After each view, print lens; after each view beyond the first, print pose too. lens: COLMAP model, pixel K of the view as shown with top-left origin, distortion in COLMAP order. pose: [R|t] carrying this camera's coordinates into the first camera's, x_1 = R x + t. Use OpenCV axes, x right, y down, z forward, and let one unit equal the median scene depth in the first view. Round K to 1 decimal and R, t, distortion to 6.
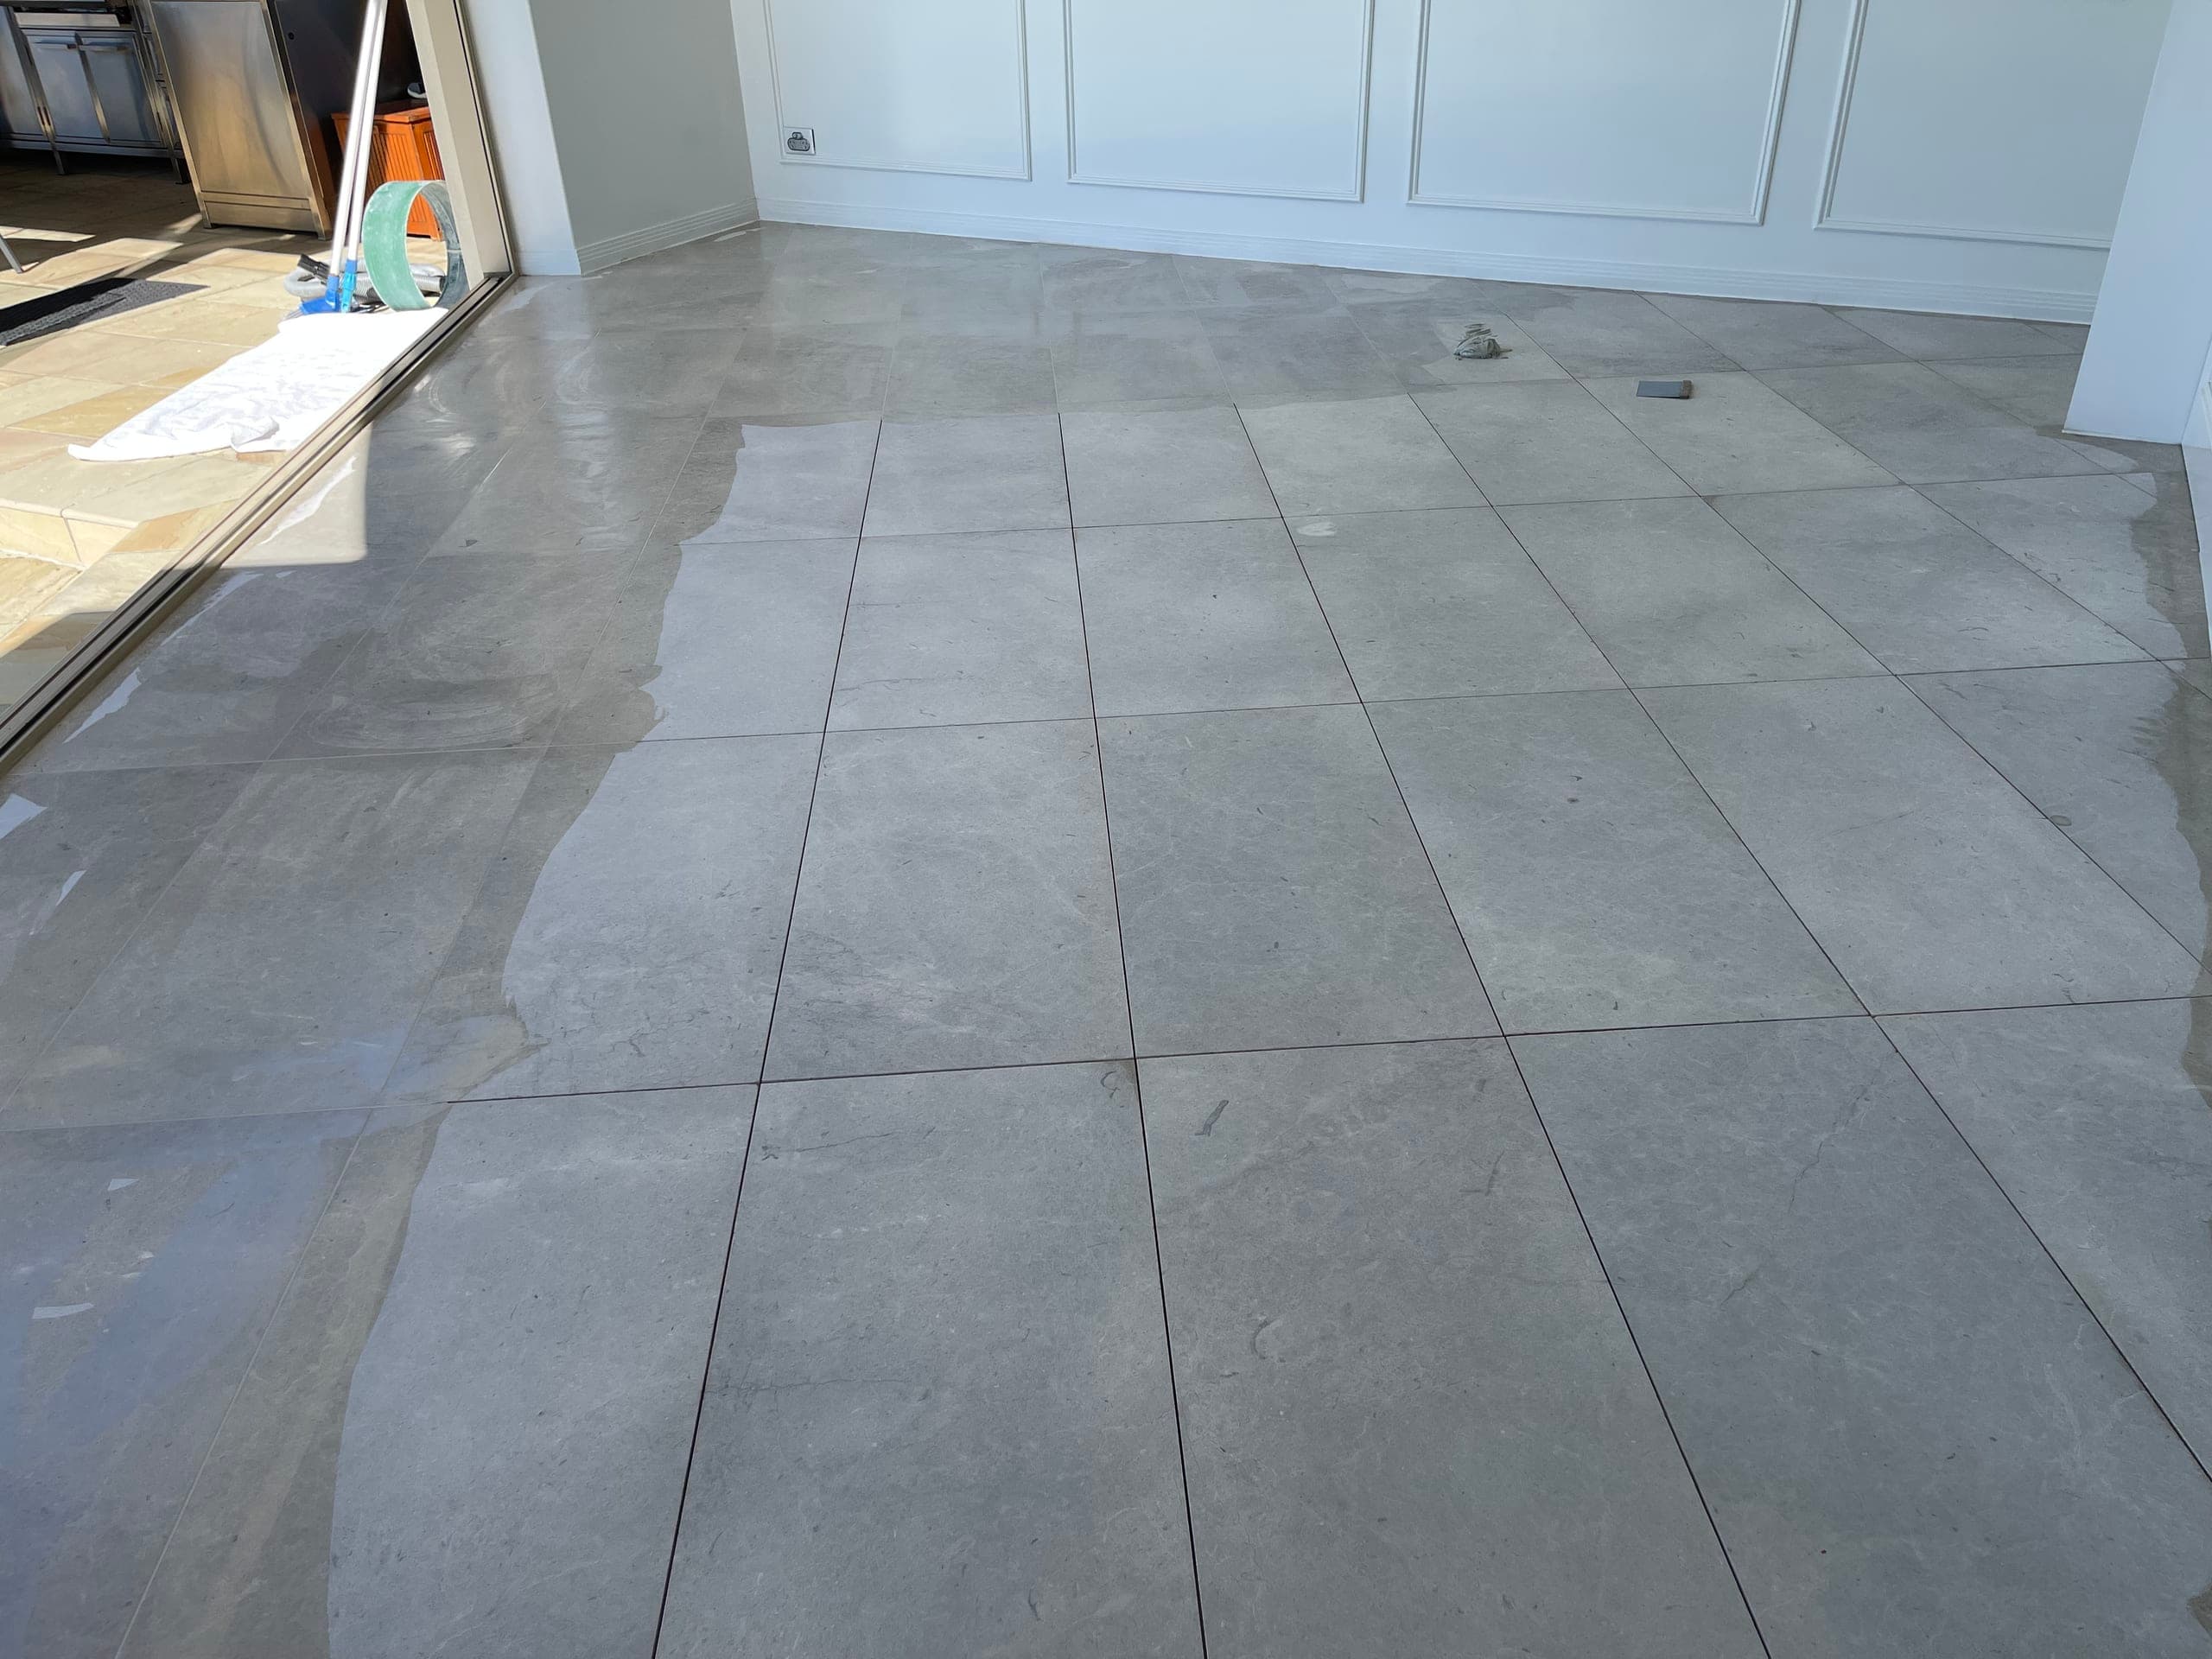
lens RADIAL K [[1667.5, 0, 1112.2], [0, 1667.5, 831.9], [0, 0, 1]] dist [0.063424, -0.082375]
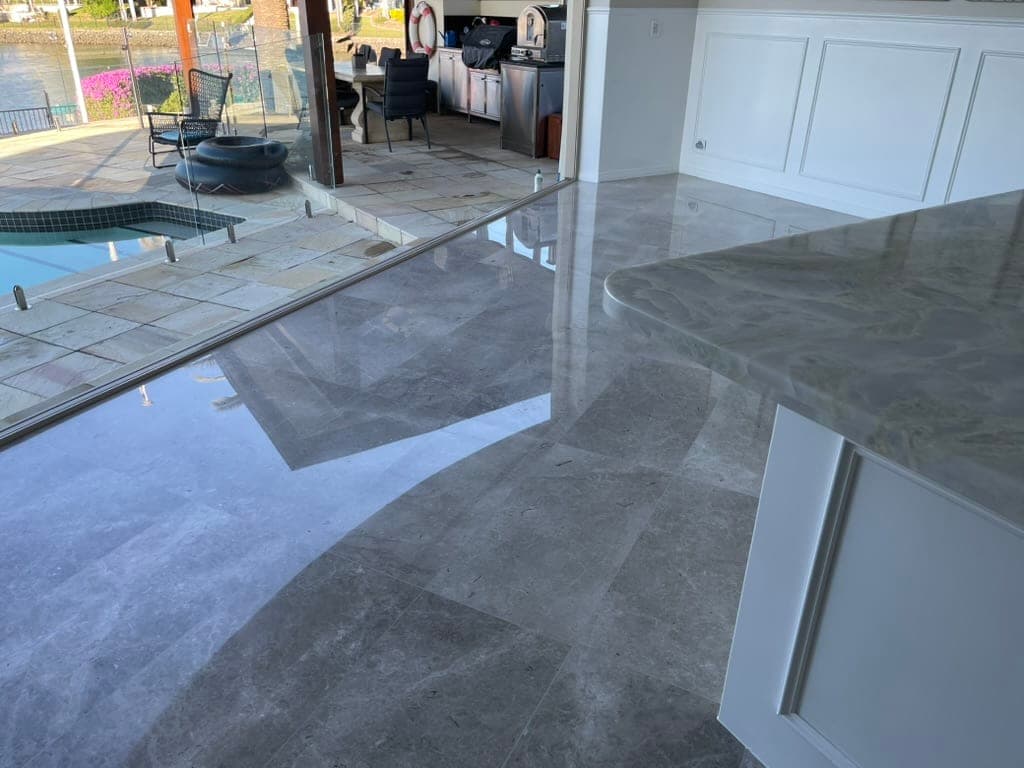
lens RADIAL K [[772.0, 0, 509.7], [0, 772.0, 381.6], [0, 0, 1]] dist [0.063424, -0.082375]
pose [[0.857998, 0.261008, -0.442396, 0.572402], [-0.295139, 0.955415, -0.008720, 0.067535], [0.420395, 0.138050, 0.896778, -0.355654]]
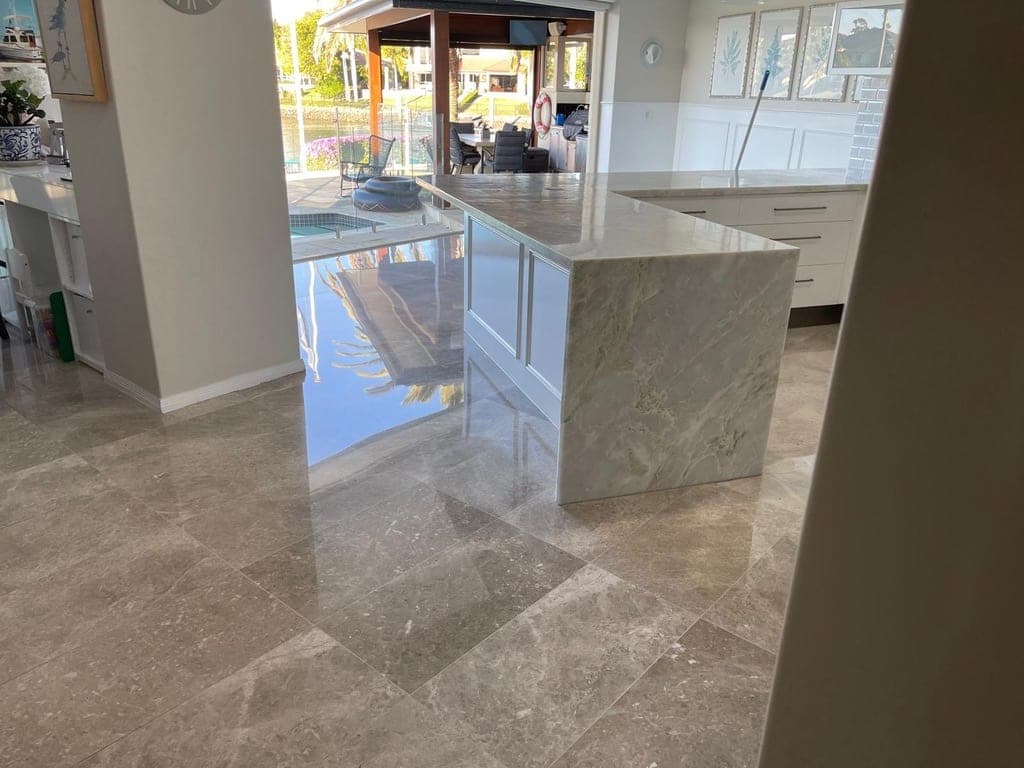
lens RADIAL K [[772.0, 0, 508.2], [0, 772.0, 388.4], [0, 0, 1]] dist [0.063424, -0.082375]
pose [[0.716697, 0.297806, -0.630600, 2.519218], [-0.394605, 0.918735, -0.014601, 0.559505], [0.575006, 0.259303, 0.775971, -1.462226]]
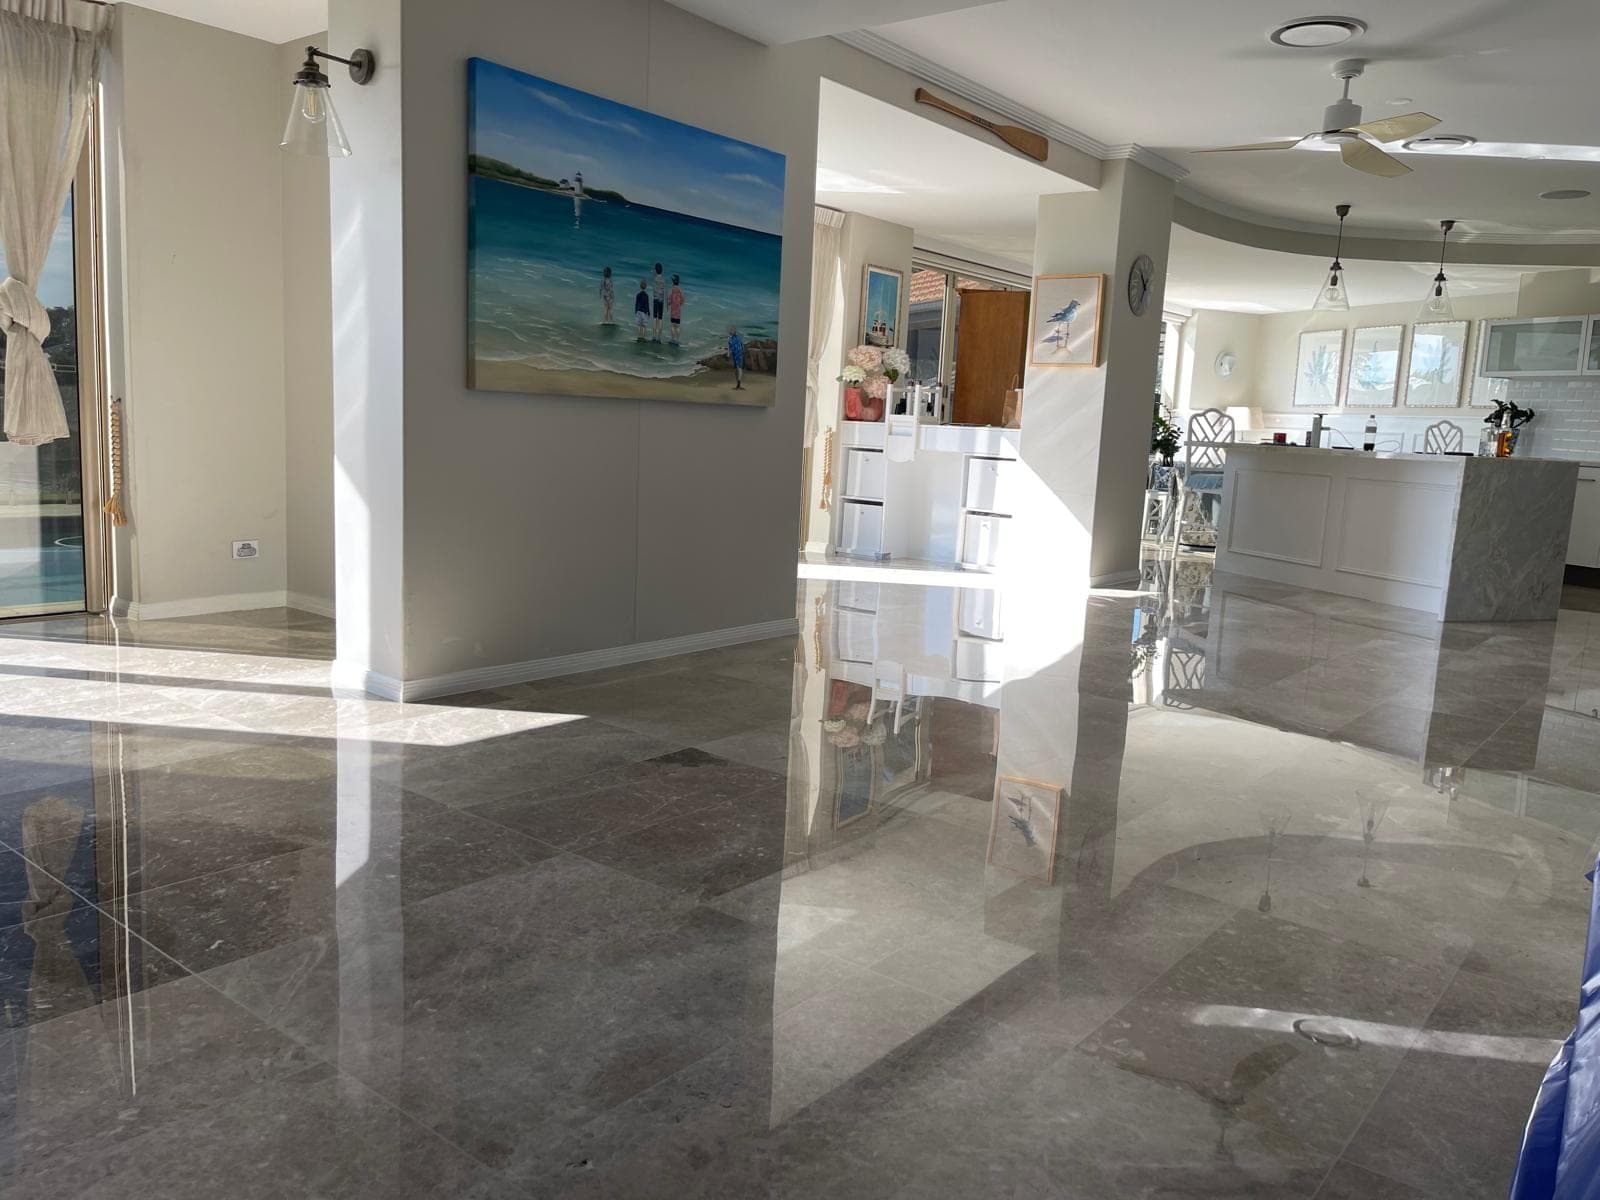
lens RADIAL K [[1206.2, 0, 810.3], [0, 1206.2, 597.5], [0, 0, 1]] dist [0.063424, -0.082375]
pose [[0.746182, 0.160132, -0.646197, 2.631513], [-0.399782, 0.883923, -0.242597, 2.548205], [0.532341, 0.439360, 0.723586, -4.173354]]
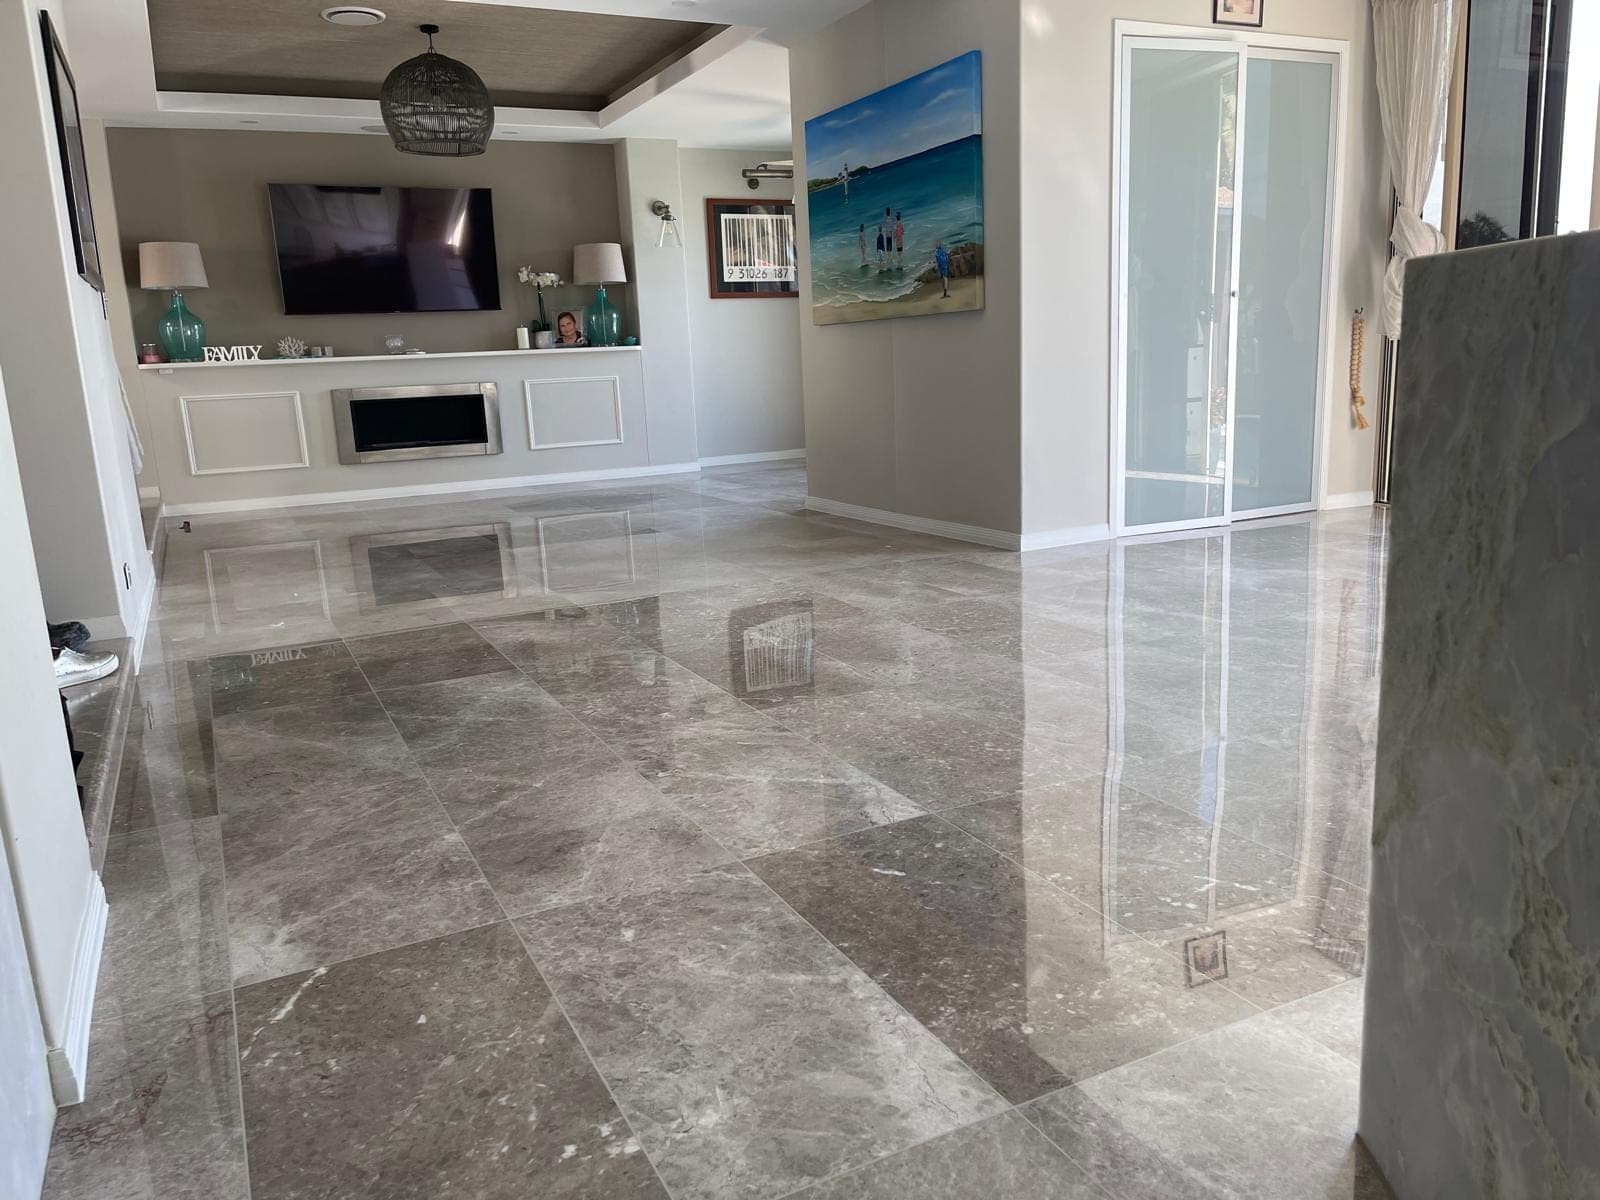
lens RADIAL K [[1206.2, 0, 794.8], [0, 1206.2, 608.2], [0, 0, 1]] dist [0.063424, -0.082375]
pose [[-0.918905, 0.149171, -0.365186, 2.158966], [-0.138474, 0.744858, 0.652696, -0.015530], [0.369375, 0.650334, -0.663798, 0.234112]]
